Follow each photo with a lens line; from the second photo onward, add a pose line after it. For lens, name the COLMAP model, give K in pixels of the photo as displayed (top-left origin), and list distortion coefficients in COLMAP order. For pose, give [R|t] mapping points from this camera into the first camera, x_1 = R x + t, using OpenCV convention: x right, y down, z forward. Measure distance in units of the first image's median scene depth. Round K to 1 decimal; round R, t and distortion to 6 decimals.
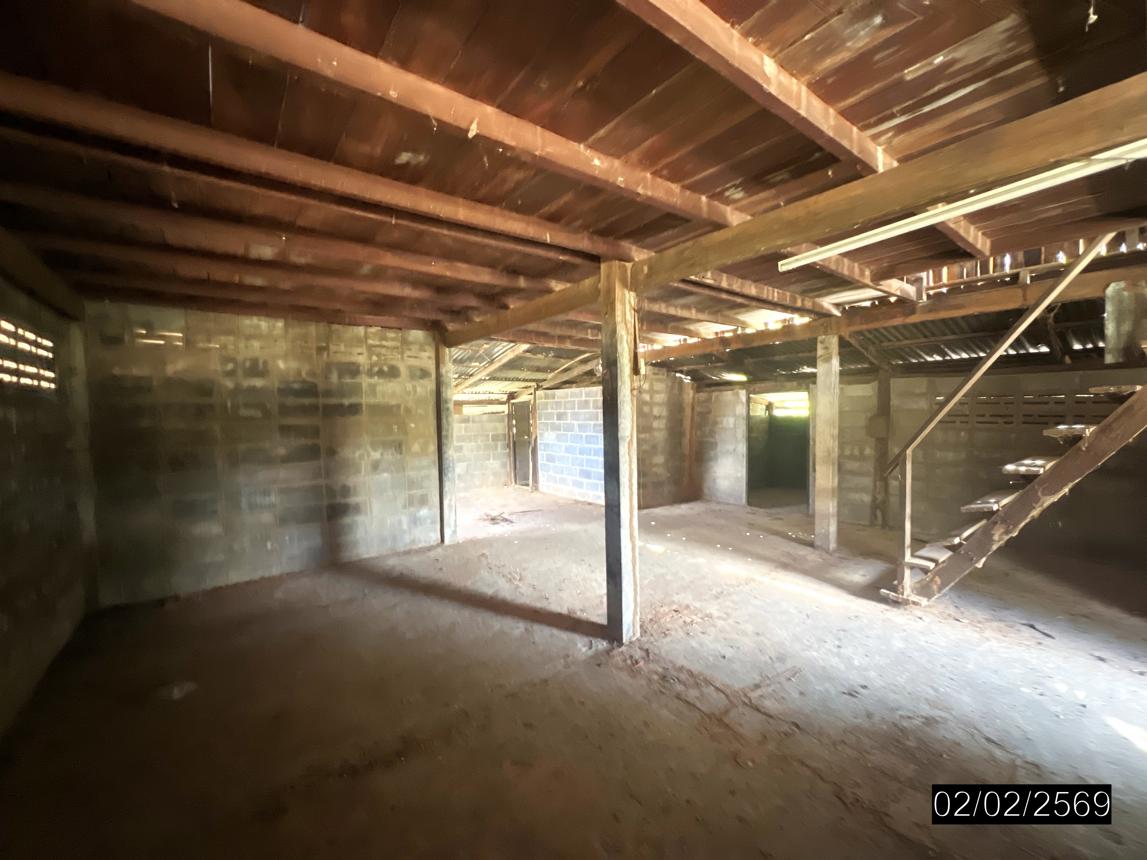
lens RADIAL K [[456.3, 0, 573.5], [0, 456.3, 430.0], [0, 0, 1]] dist [0.000554, 0.000359]
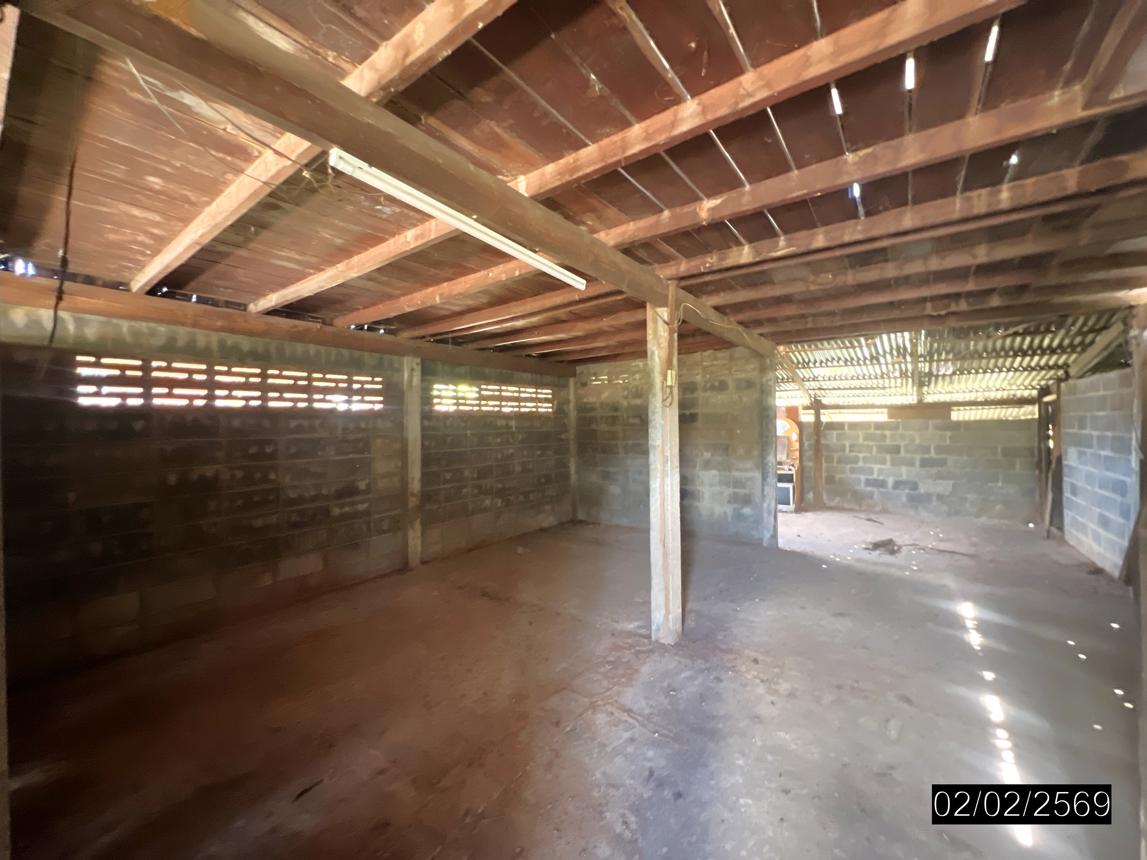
lens RADIAL K [[456.3, 0, 573.5], [0, 456.3, 430.0], [0, 0, 1]] dist [0.000554, 0.000359]
pose [[0.280233, 0.018860, -0.959747, 0.755772], [-0.025370, 0.999603, 0.012236, -0.020968], [0.959597, 0.020920, 0.280601, 0.359965]]
